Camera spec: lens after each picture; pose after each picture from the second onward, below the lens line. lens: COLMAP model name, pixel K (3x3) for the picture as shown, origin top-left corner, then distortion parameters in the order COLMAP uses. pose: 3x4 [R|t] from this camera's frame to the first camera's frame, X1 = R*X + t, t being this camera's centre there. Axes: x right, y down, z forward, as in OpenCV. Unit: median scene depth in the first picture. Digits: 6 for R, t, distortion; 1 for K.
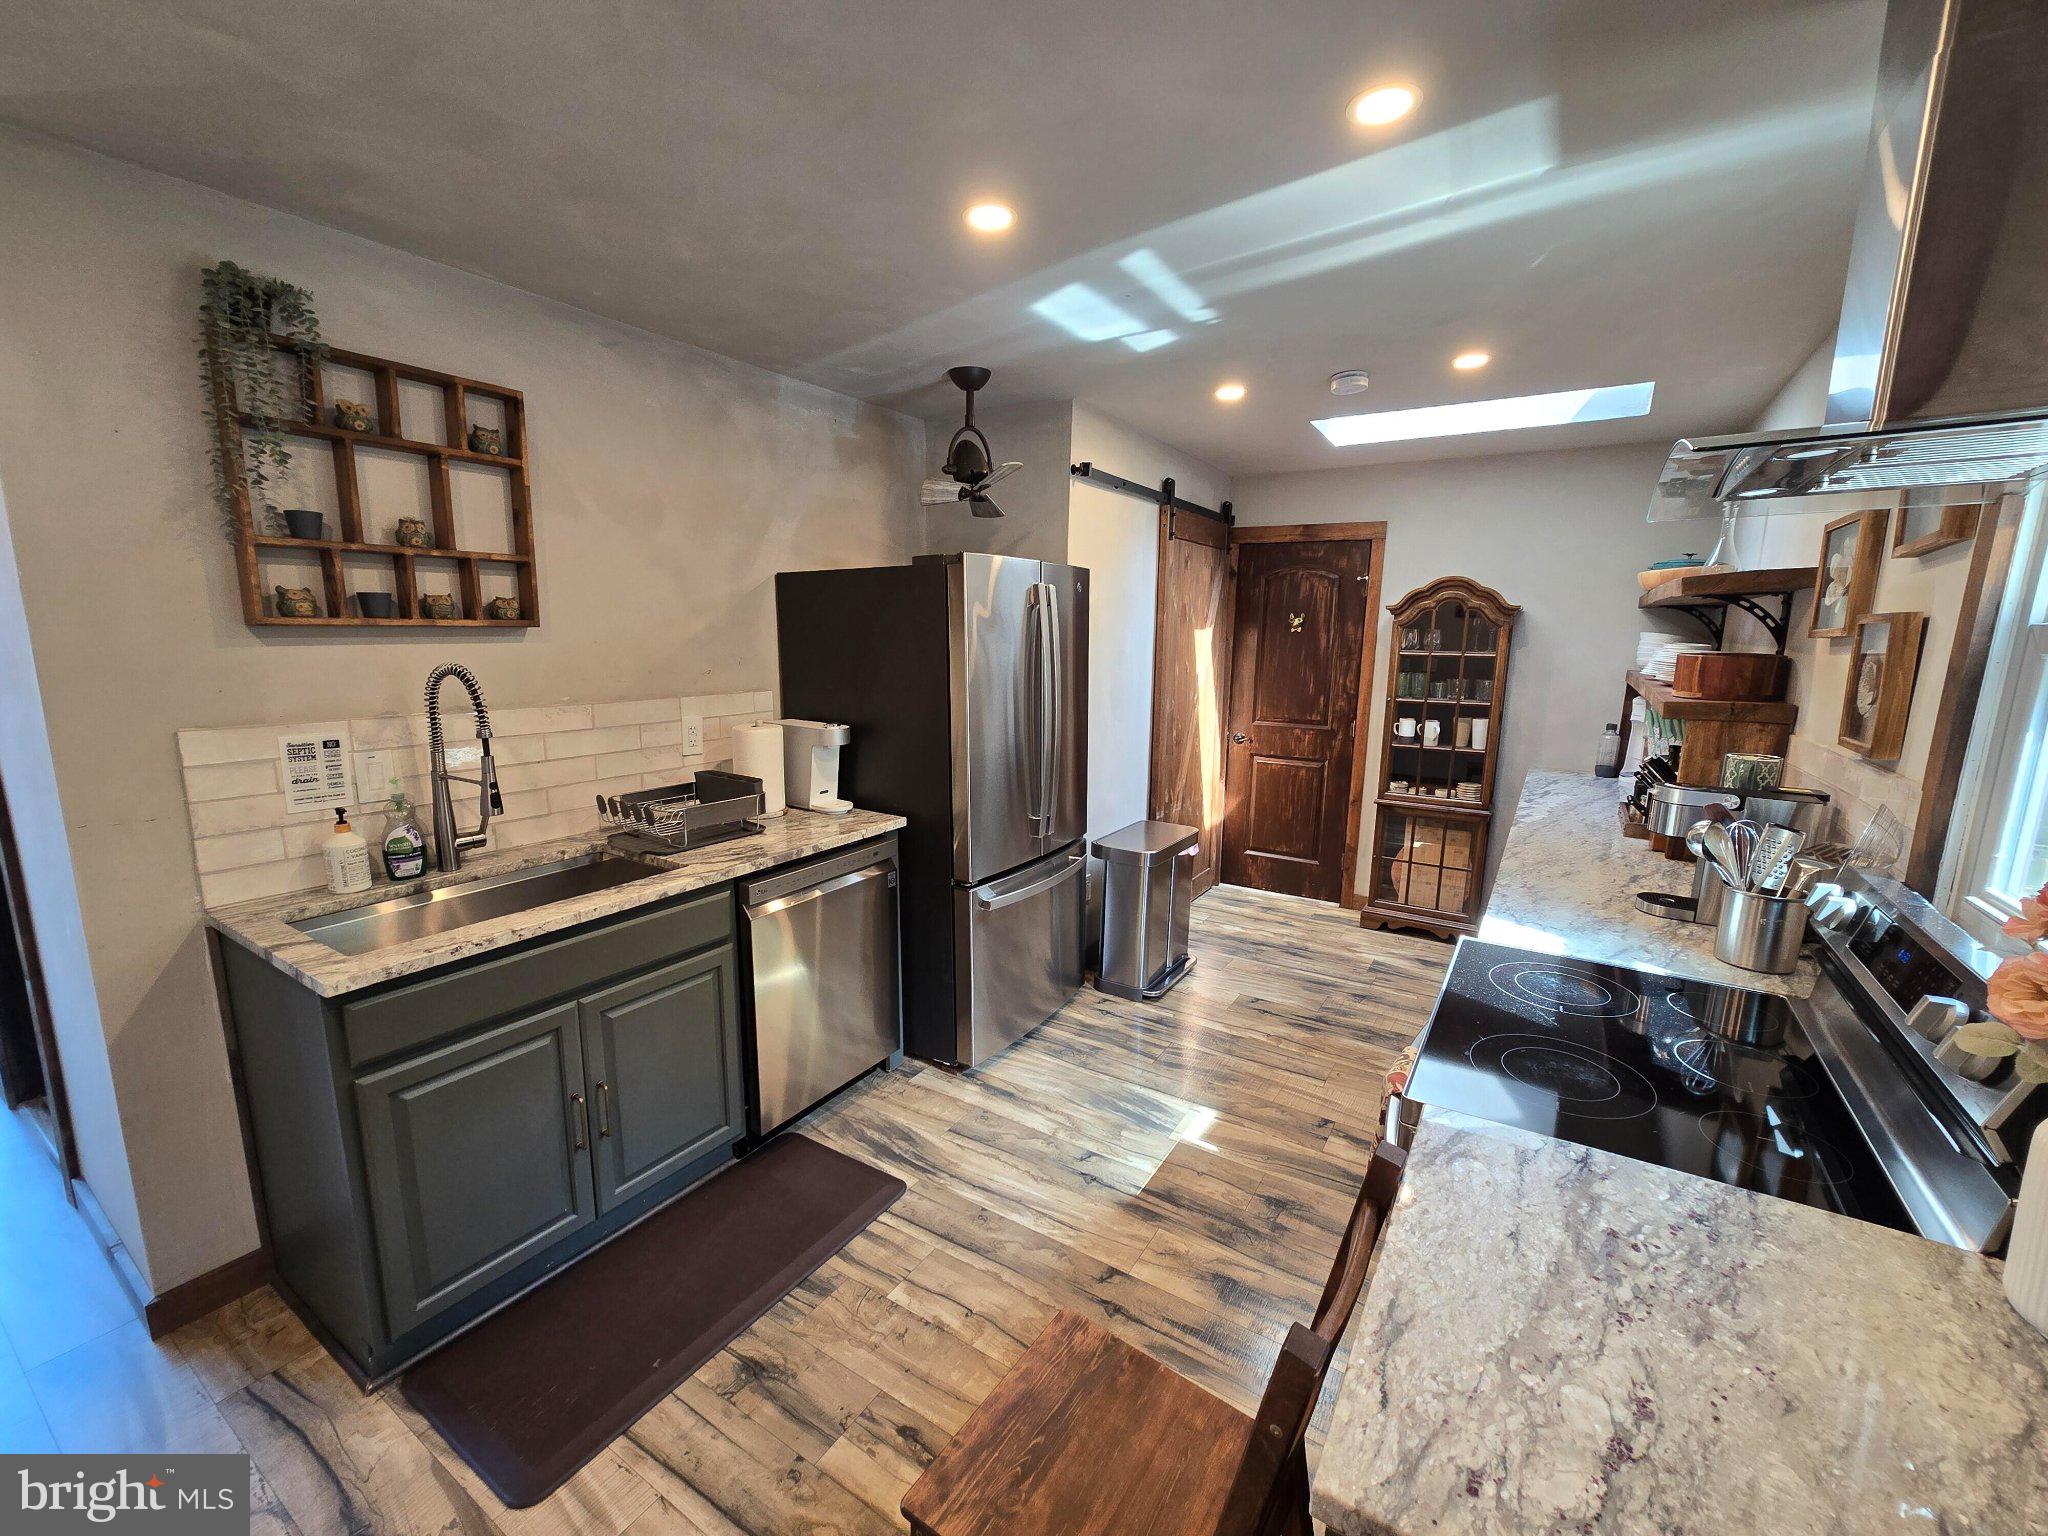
lens RADIAL K [[837.6, 0, 1027.2], [0, 837.6, 780.2], [0, 0, 1]] dist [-0.006489, -0.000236]
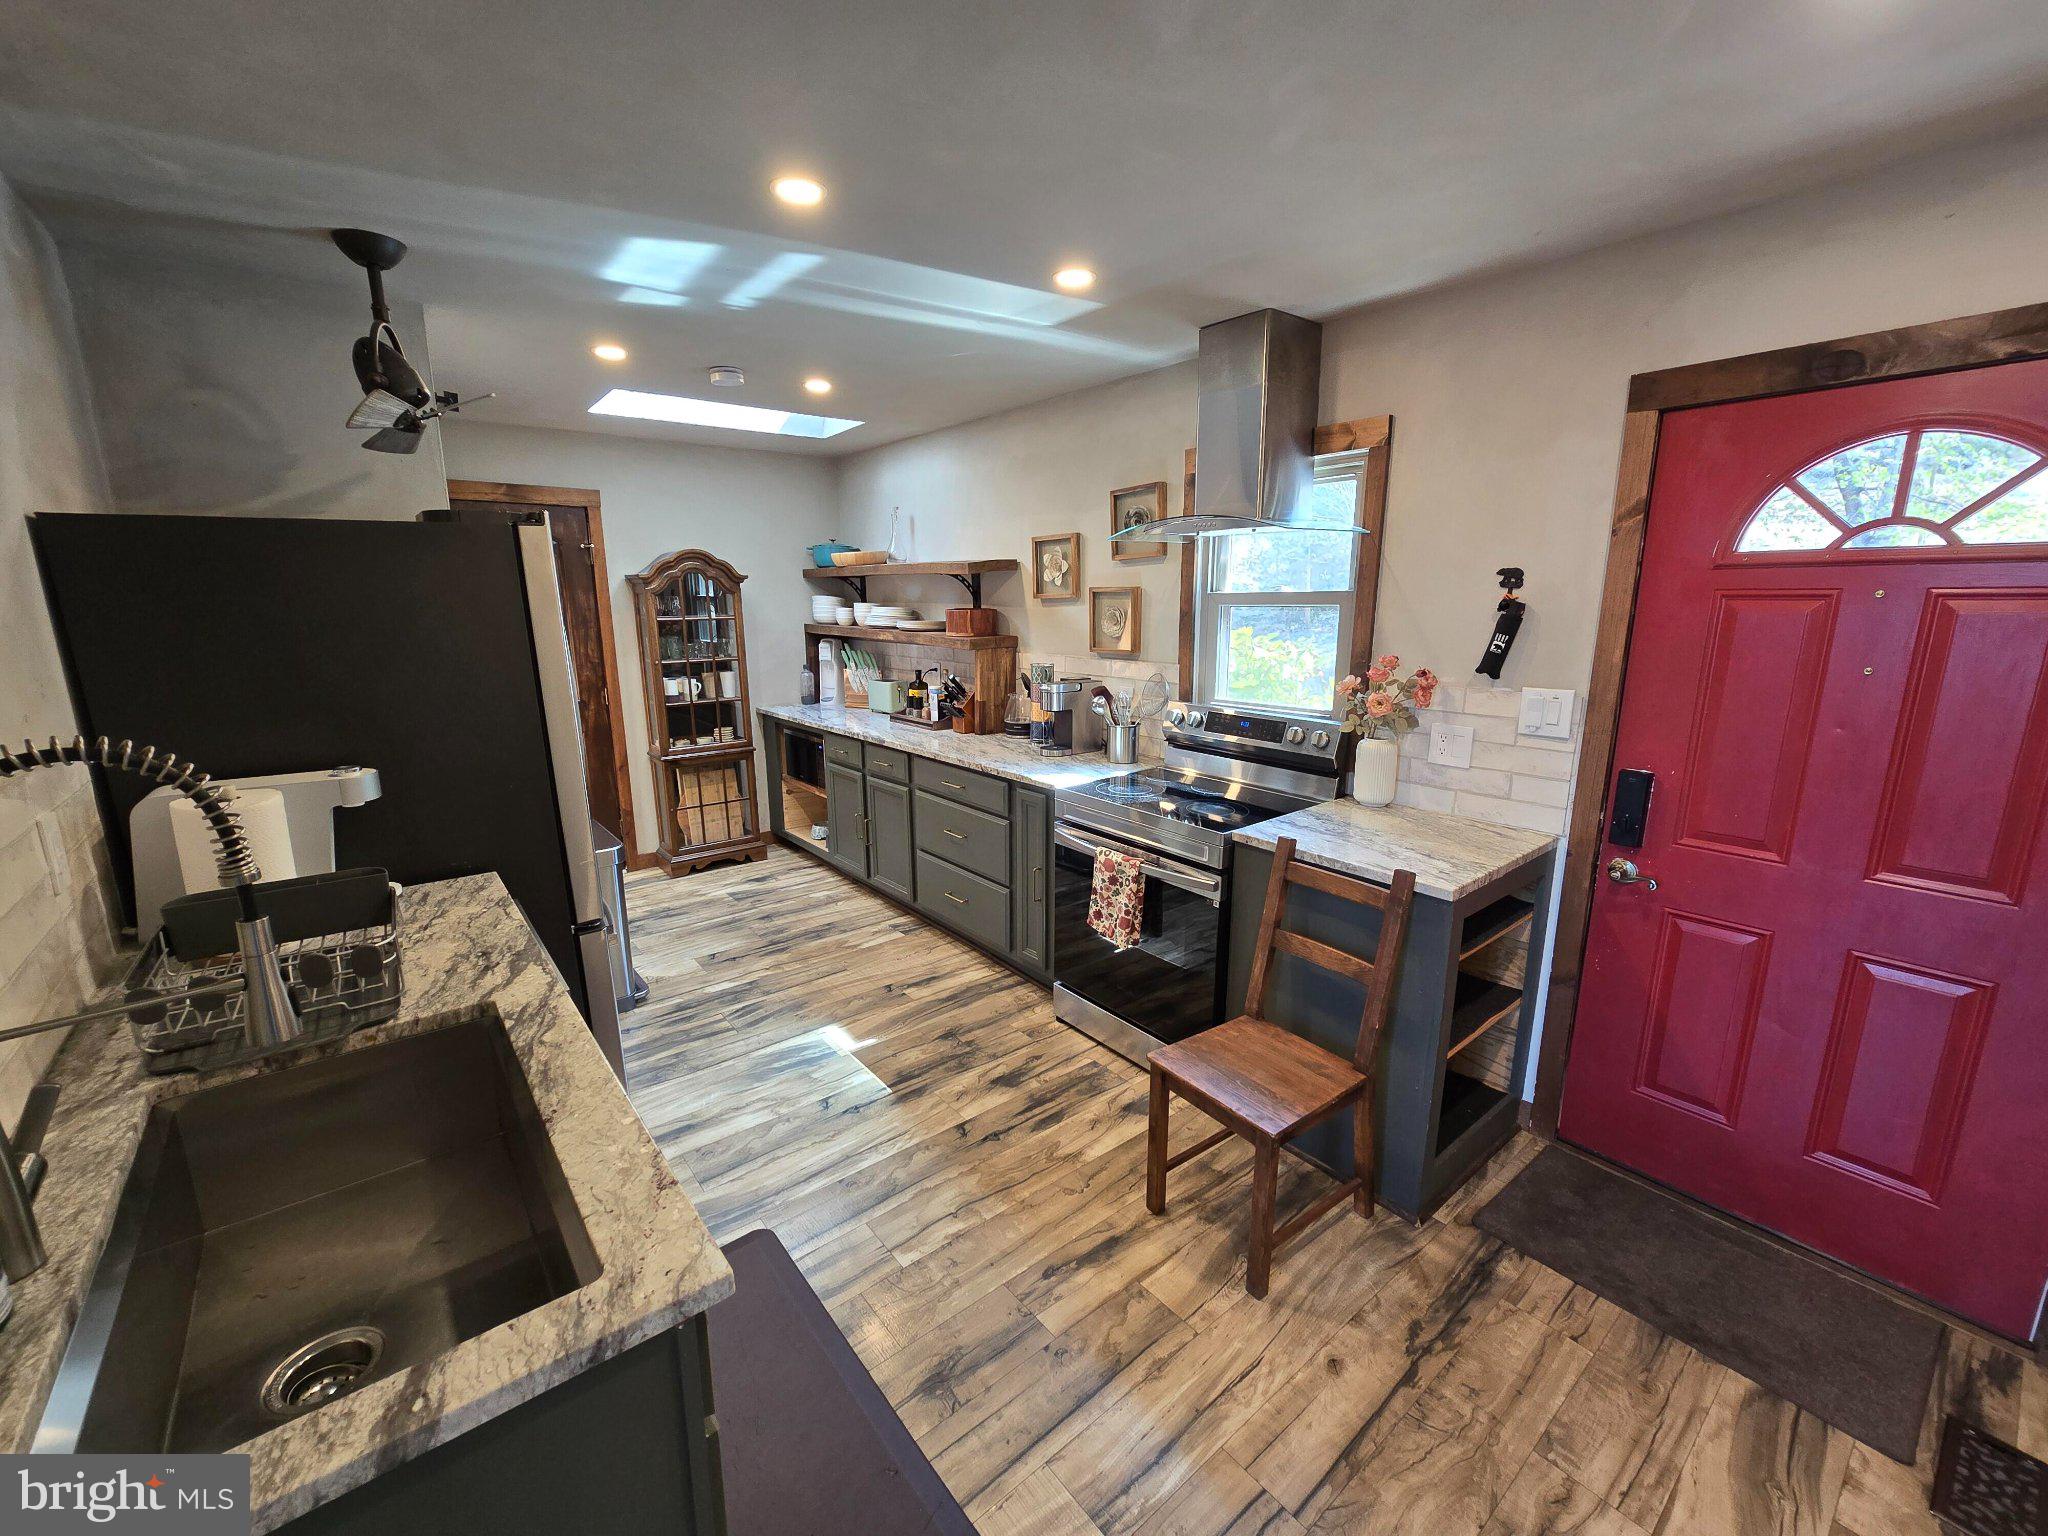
lens RADIAL K [[837.6, 0, 1027.2], [0, 837.6, 780.2], [0, 0, 1]] dist [-0.006489, -0.000236]
pose [[0.318146, -0.221698, 0.921755, -0.754223], [0.177949, 0.968957, 0.171631, -0.087616], [-0.931191, 0.109422, 0.347721, 0.354863]]
